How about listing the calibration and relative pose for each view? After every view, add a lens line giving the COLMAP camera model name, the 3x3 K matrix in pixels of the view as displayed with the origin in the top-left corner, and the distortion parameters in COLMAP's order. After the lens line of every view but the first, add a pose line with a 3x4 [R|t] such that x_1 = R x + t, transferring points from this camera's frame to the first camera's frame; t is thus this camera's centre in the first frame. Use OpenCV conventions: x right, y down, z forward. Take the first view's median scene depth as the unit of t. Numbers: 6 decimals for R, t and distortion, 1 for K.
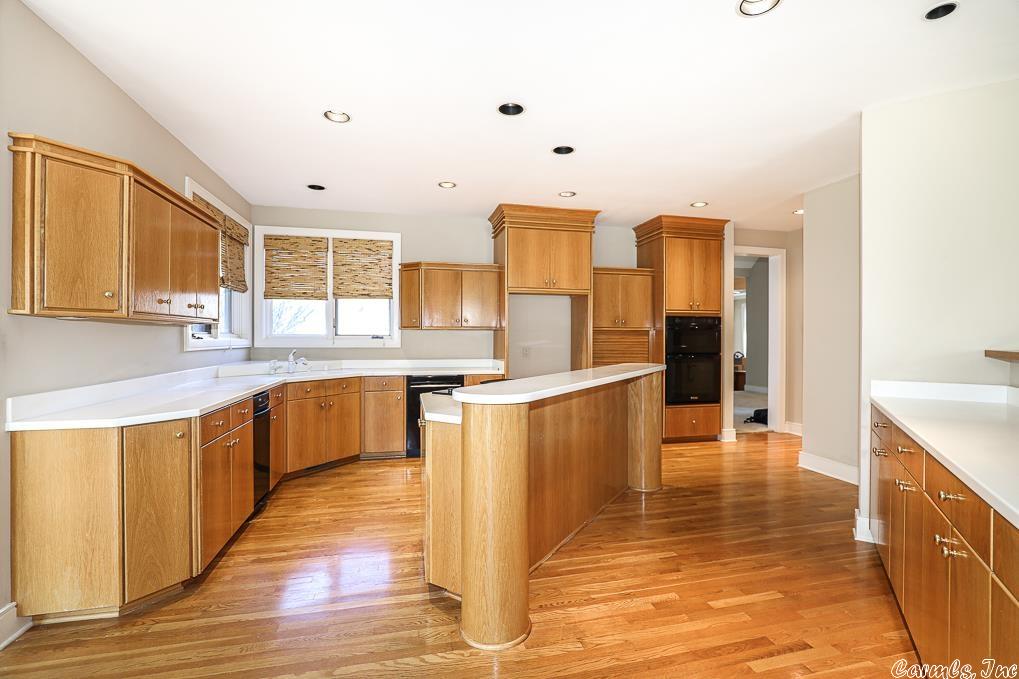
lens RADIAL K [[447.3, 0, 509.5], [0, 447.3, 339.5], [0, 0, 1]] dist [-0.000811, 0.000019]
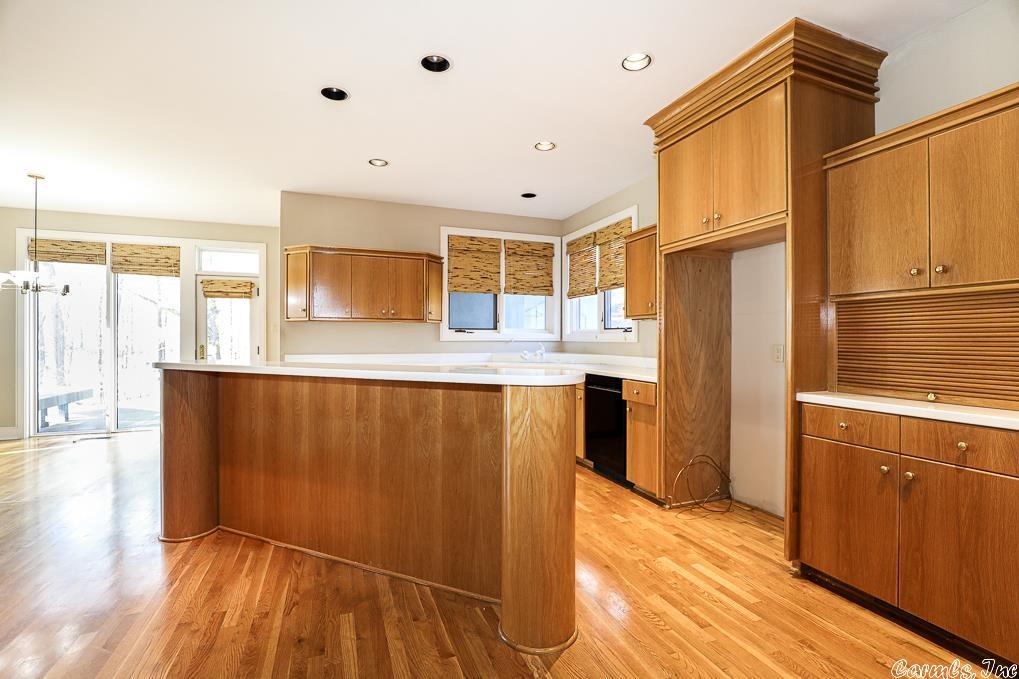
lens RADIAL K [[467.8, 0, 530.3], [0, 467.8, 338.2], [0, 0, 1]] dist [-0.002548, 0.000181]
pose [[0.148327, -0.000642, -0.988938, 0.621514], [0.008229, 0.999966, 0.000586, 0.008597], [0.988904, -0.008225, 0.148328, 0.716174]]
